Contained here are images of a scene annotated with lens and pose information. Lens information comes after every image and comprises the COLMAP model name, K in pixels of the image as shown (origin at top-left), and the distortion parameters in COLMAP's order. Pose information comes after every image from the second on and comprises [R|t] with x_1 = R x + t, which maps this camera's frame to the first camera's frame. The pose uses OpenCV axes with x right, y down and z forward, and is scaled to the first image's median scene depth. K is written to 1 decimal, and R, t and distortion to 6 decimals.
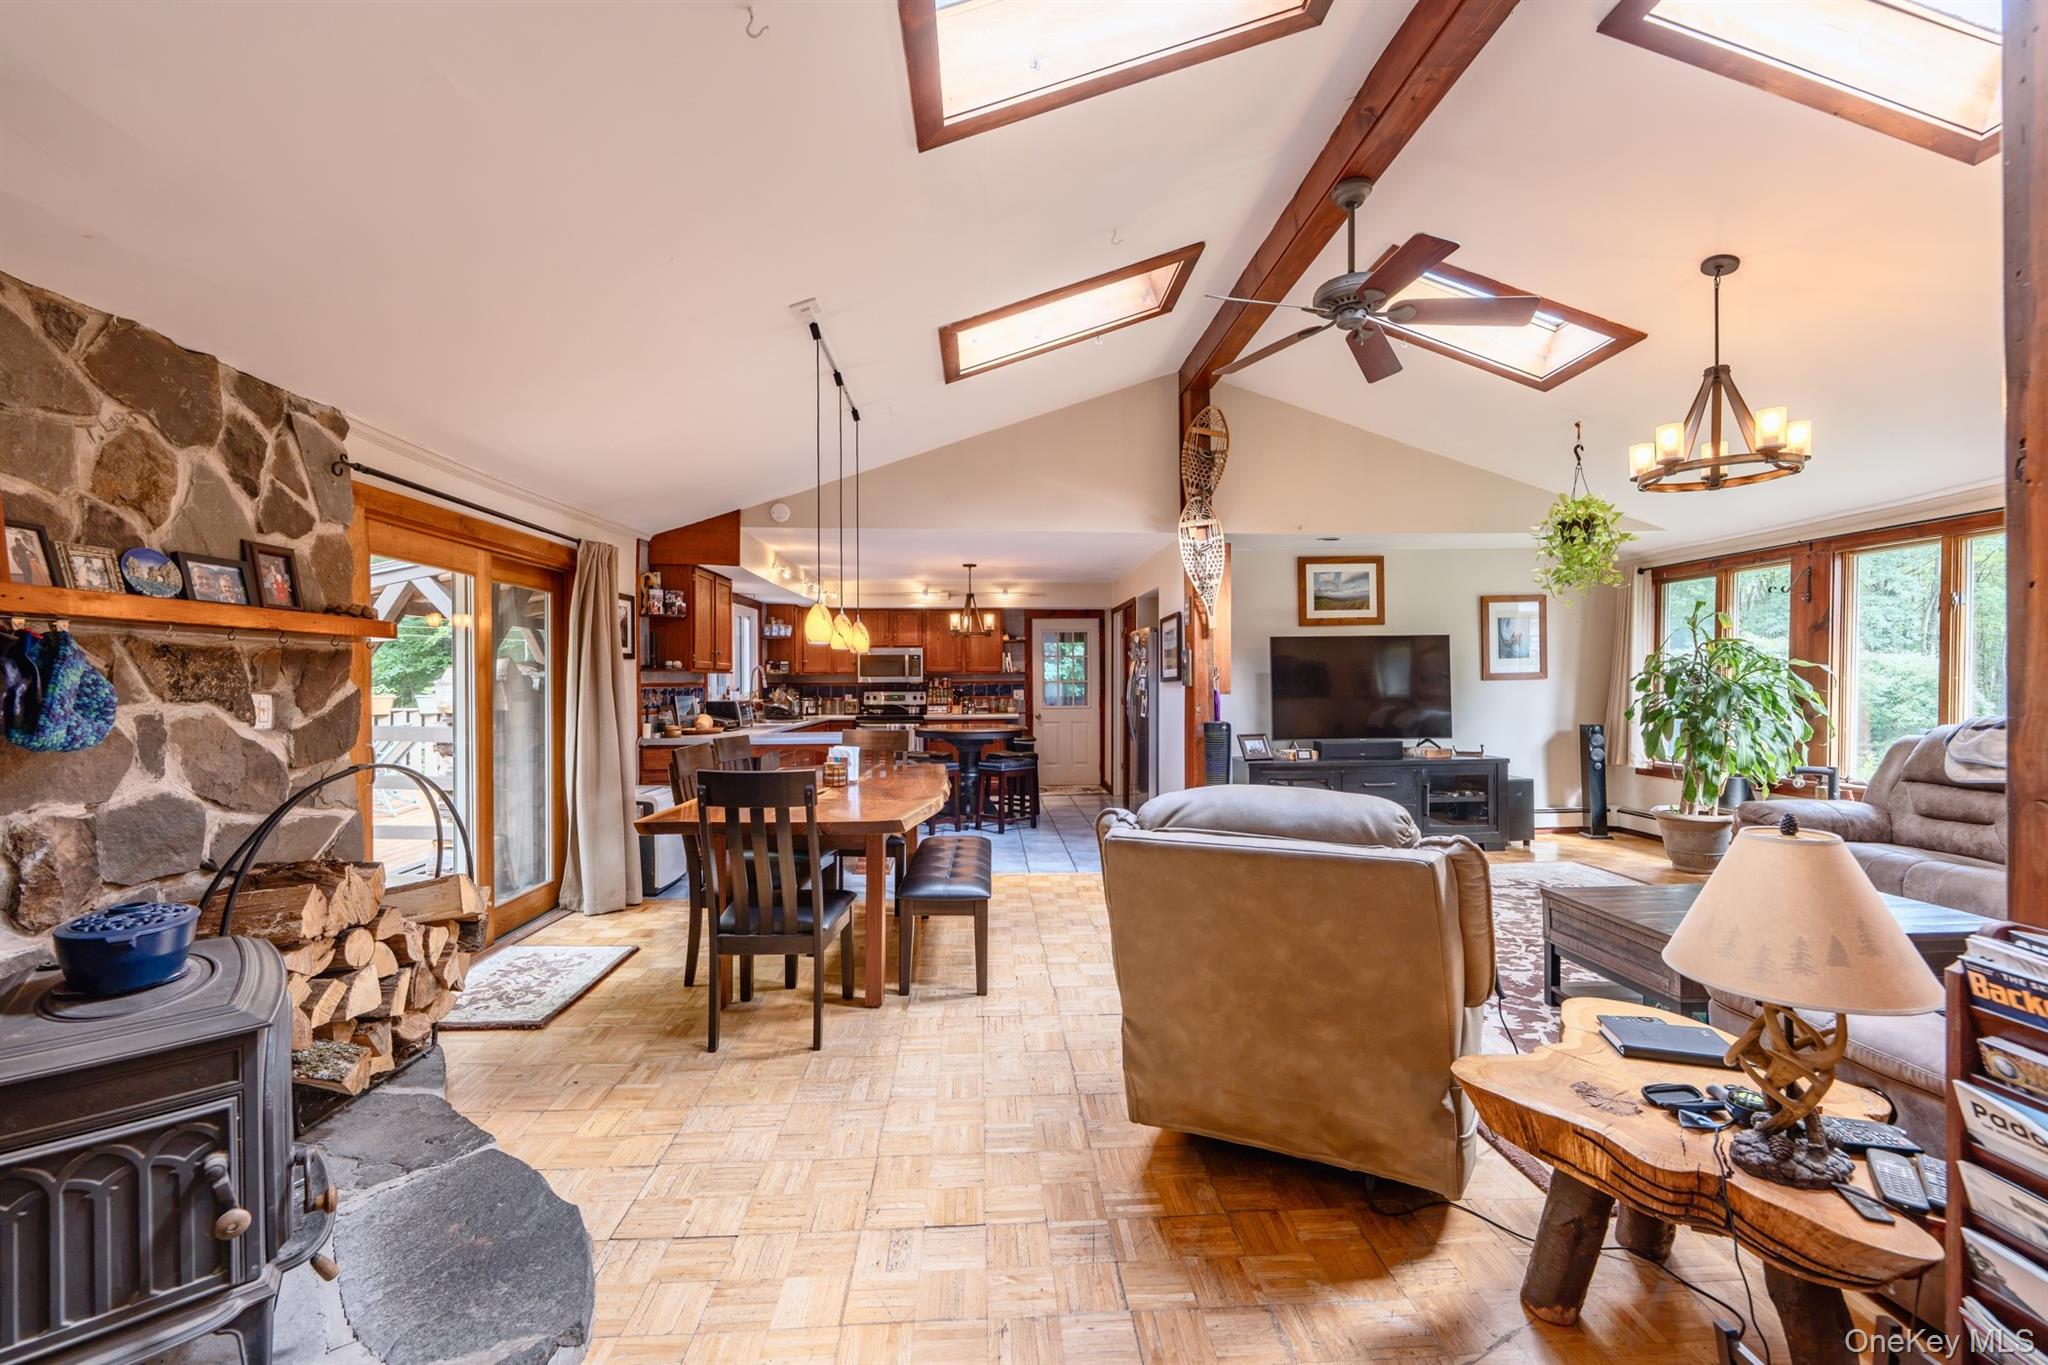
lens RADIAL K [[840.8, 0, 1012.1], [0, 840.8, 684.7], [0, 0, 1]] dist [0.013395, -0.004844]
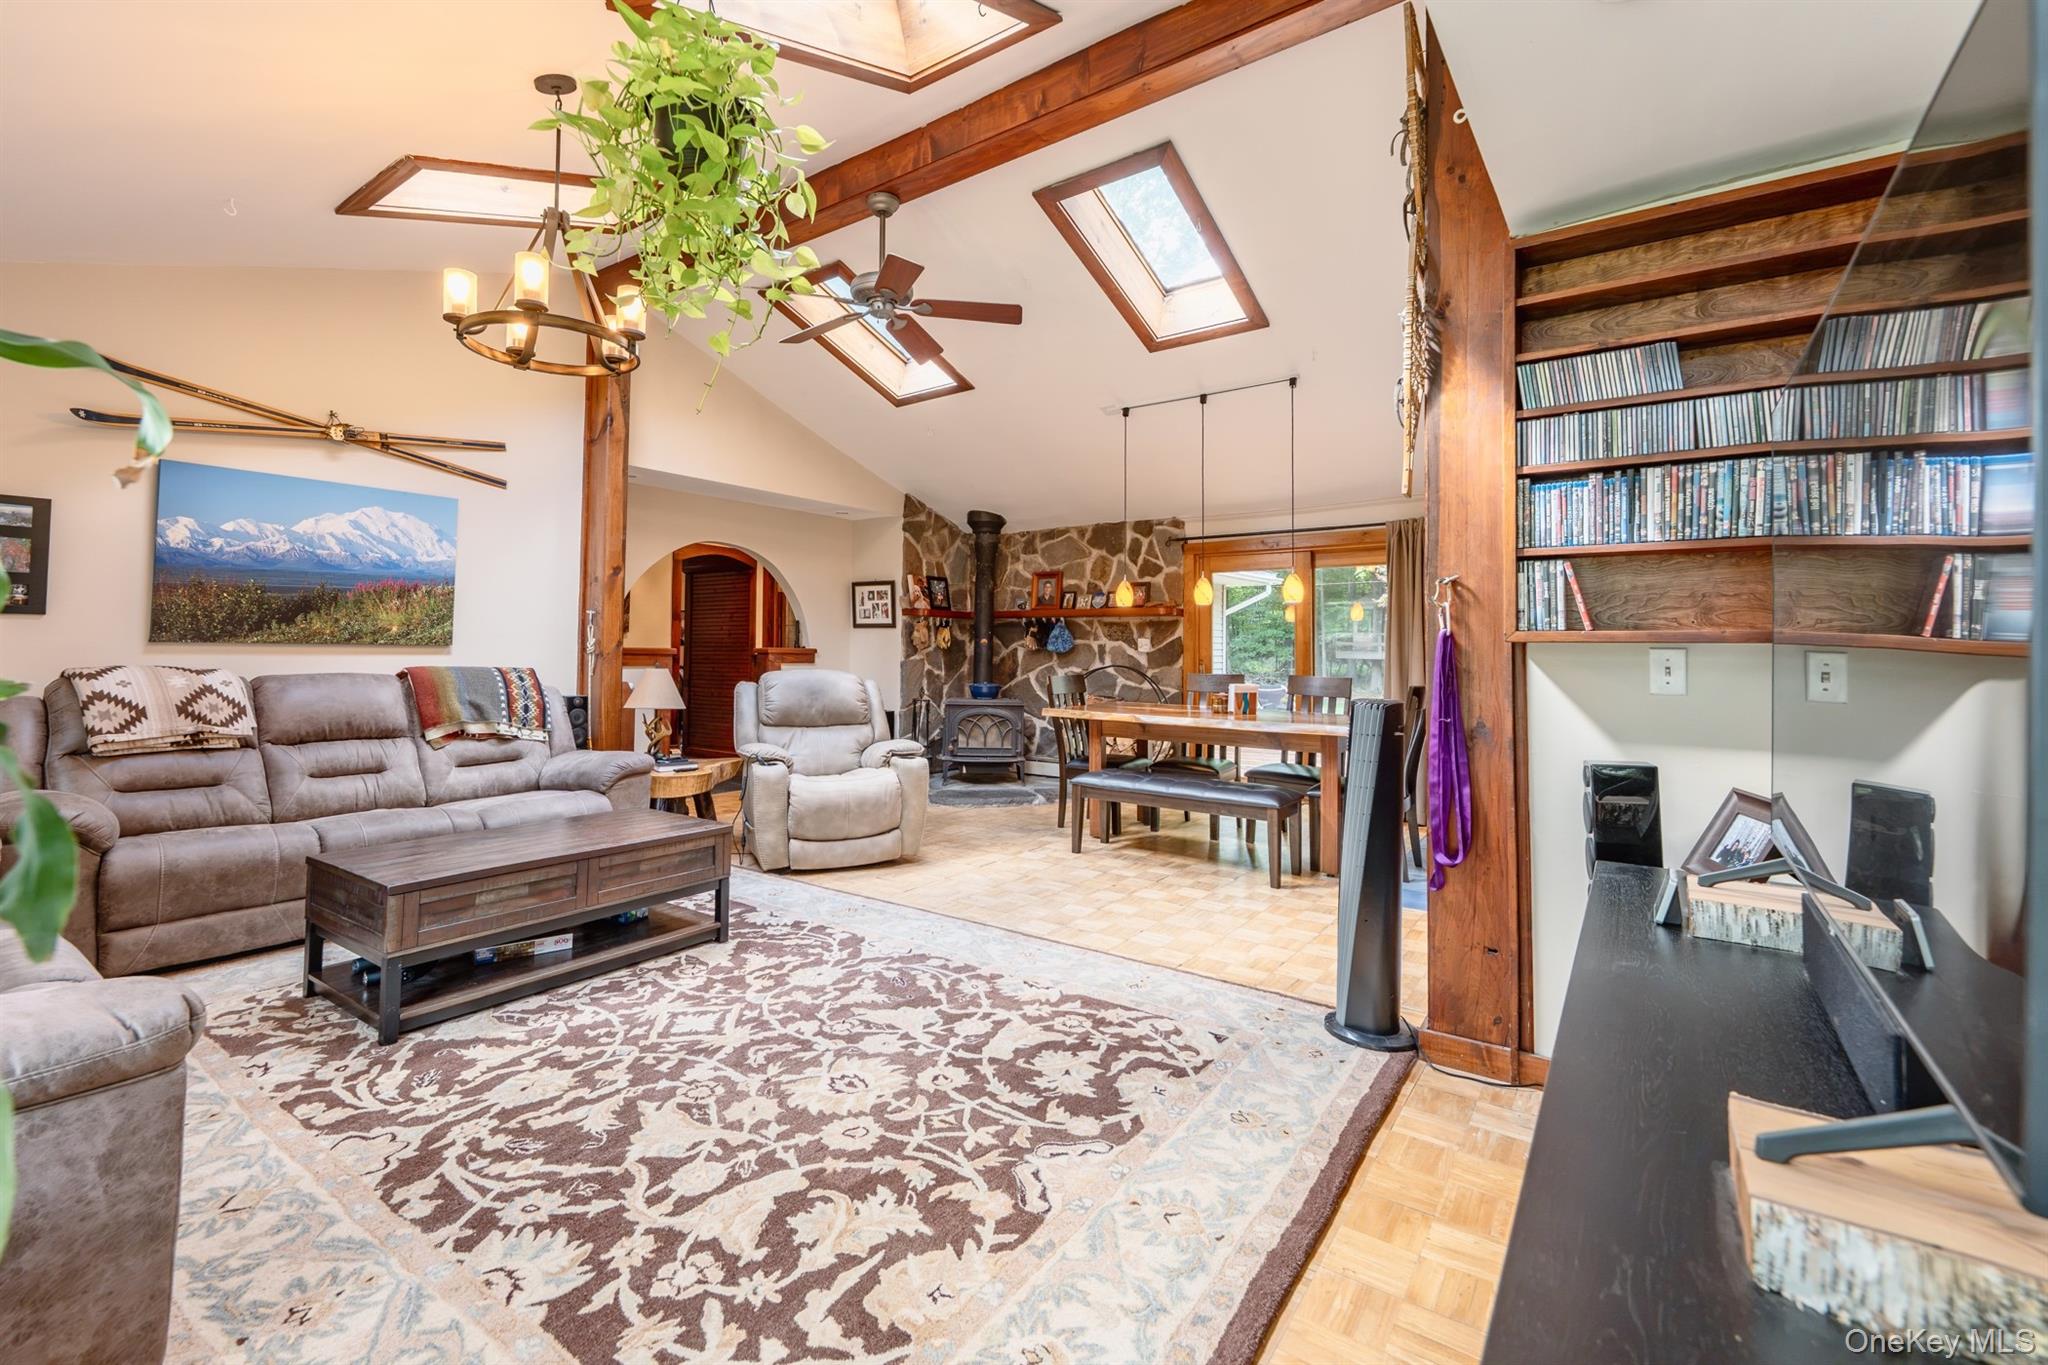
lens RADIAL K [[878.6, 0, 1003.0], [0, 878.6, 630.8], [0, 0, 1]] dist [0.004271, -0.002436]
pose [[-0.617565, -0.014556, -0.786385, 0.895286], [-0.007070, 0.999891, -0.012957, 0.014943], [0.786488, -0.002442, -0.617601, 1.356763]]
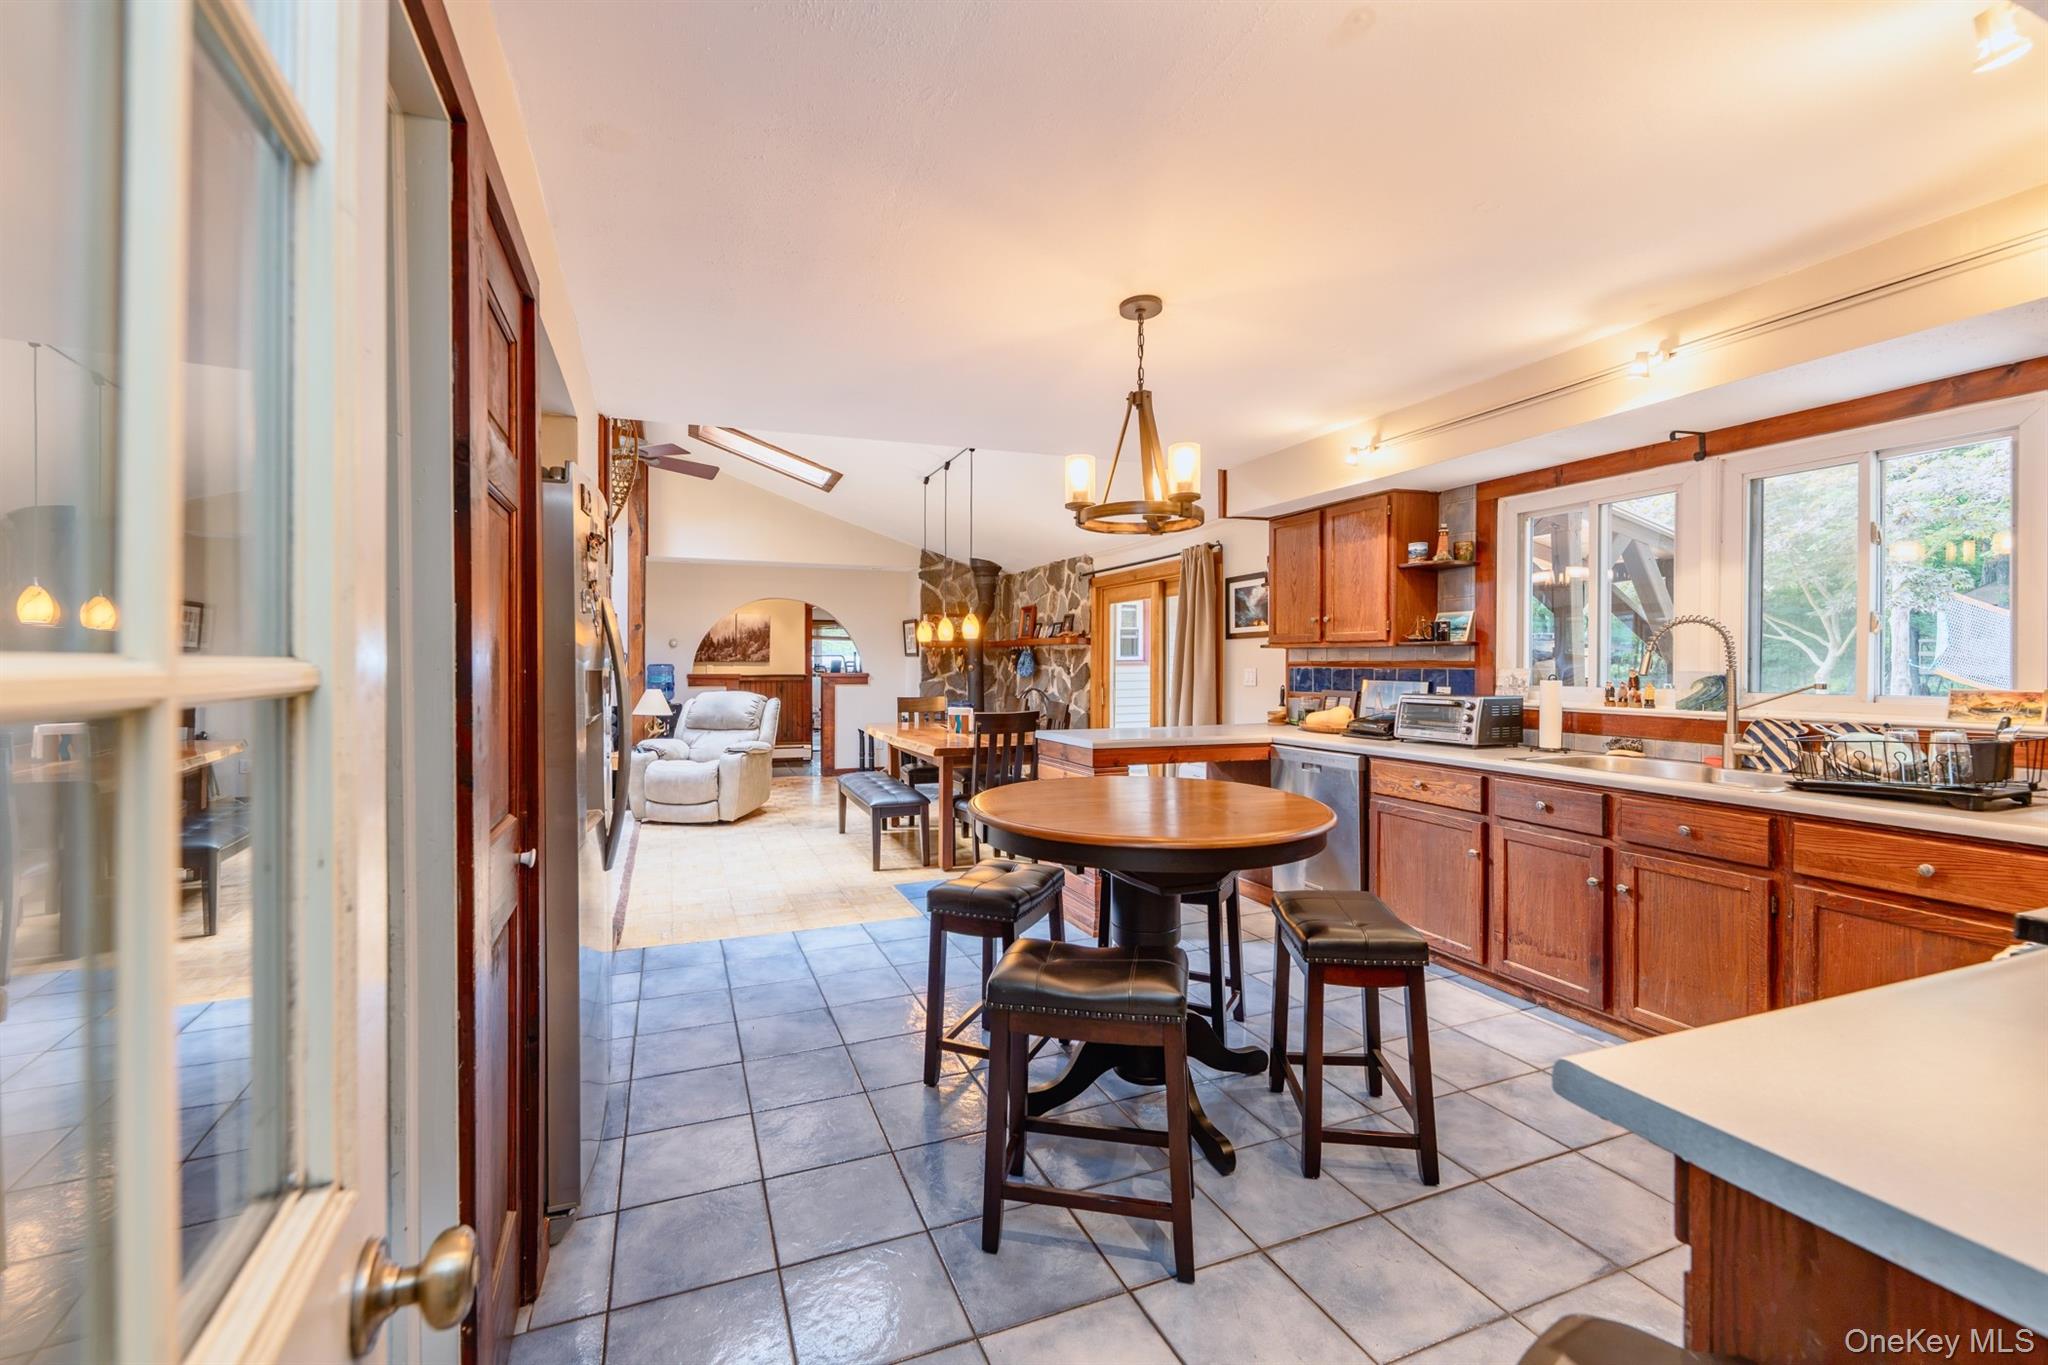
lens RADIAL K [[840.8, 0, 1019.7], [0, 840.8, 667.4], [0, 0, 1]] dist [0.013395, -0.004844]
pose [[-0.937445, 0.006469, -0.348072, 0.176515], [0.002247, 0.999919, 0.012532, -0.009874], [0.348125, 0.010966, -0.937384, 2.117324]]
